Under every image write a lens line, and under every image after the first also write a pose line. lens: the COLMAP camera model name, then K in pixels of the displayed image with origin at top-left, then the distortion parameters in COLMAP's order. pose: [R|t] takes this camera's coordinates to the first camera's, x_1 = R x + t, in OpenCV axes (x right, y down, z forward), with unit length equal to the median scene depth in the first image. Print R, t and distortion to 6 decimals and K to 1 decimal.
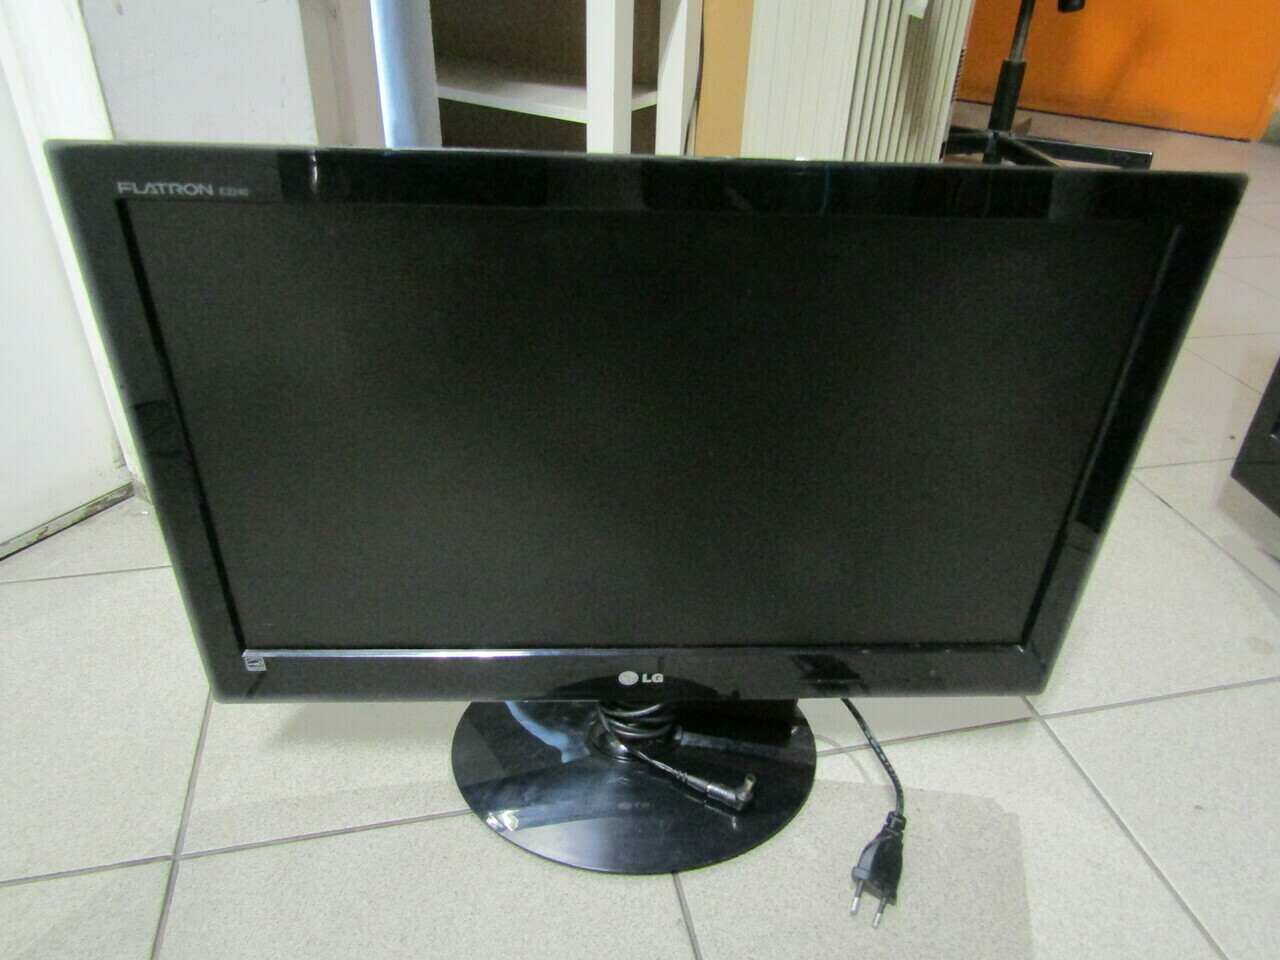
lens RADIAL K [[943.1, 0, 667.1], [0, 943.1, 480.1], [0, 0, 1]] dist [-0.012978, -0.000229]
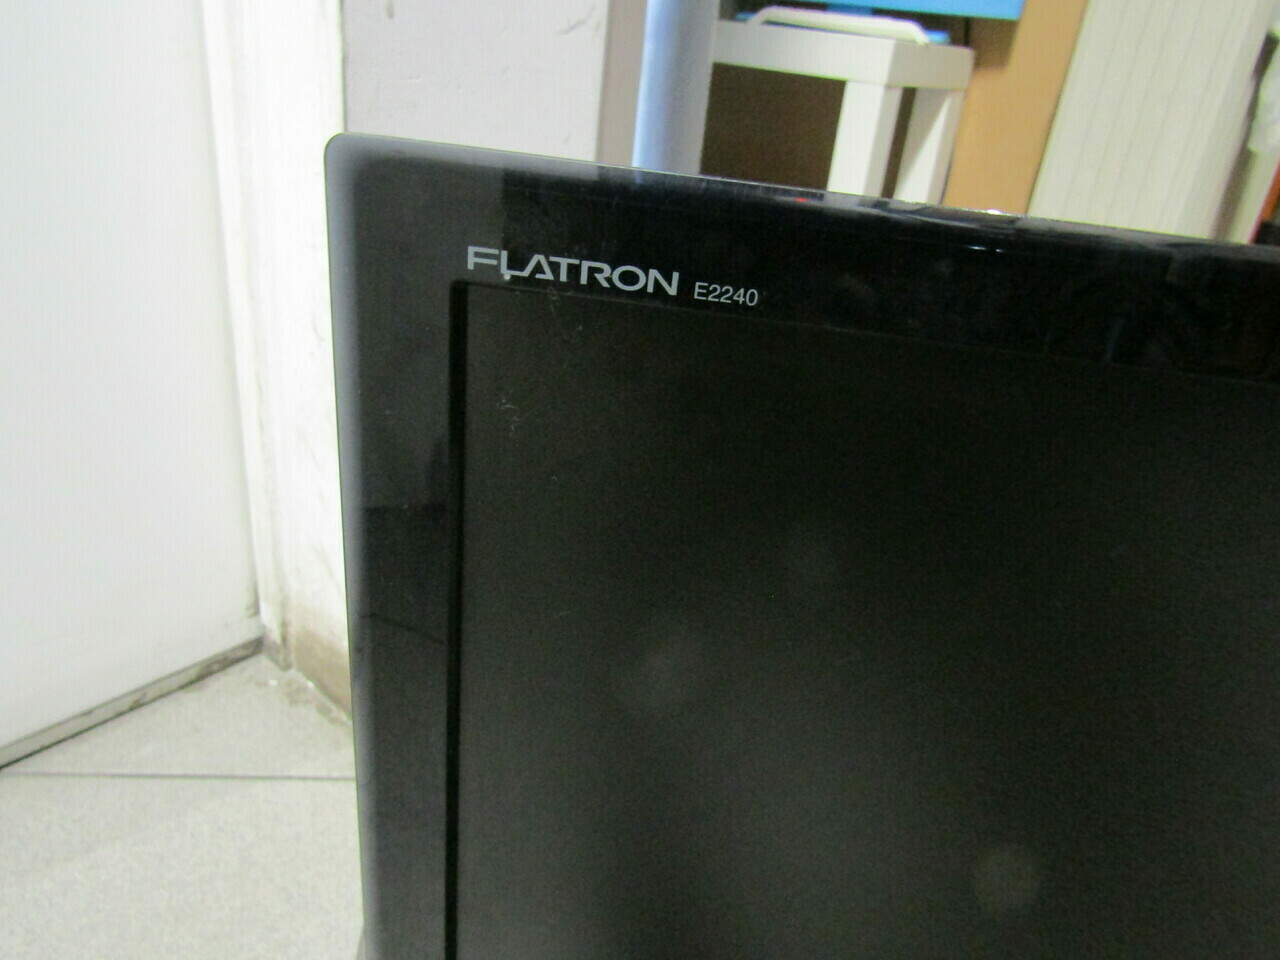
lens RADIAL K [[943.1, 0, 667.1], [0, 943.1, 480.1], [0, 0, 1]] dist [-0.012978, -0.000229]
pose [[0.989203, 0.118103, -0.086766, -0.246408], [-0.127631, 0.985247, -0.114011, -0.095304], [0.072020, 0.123854, 0.989683, 0.325147]]
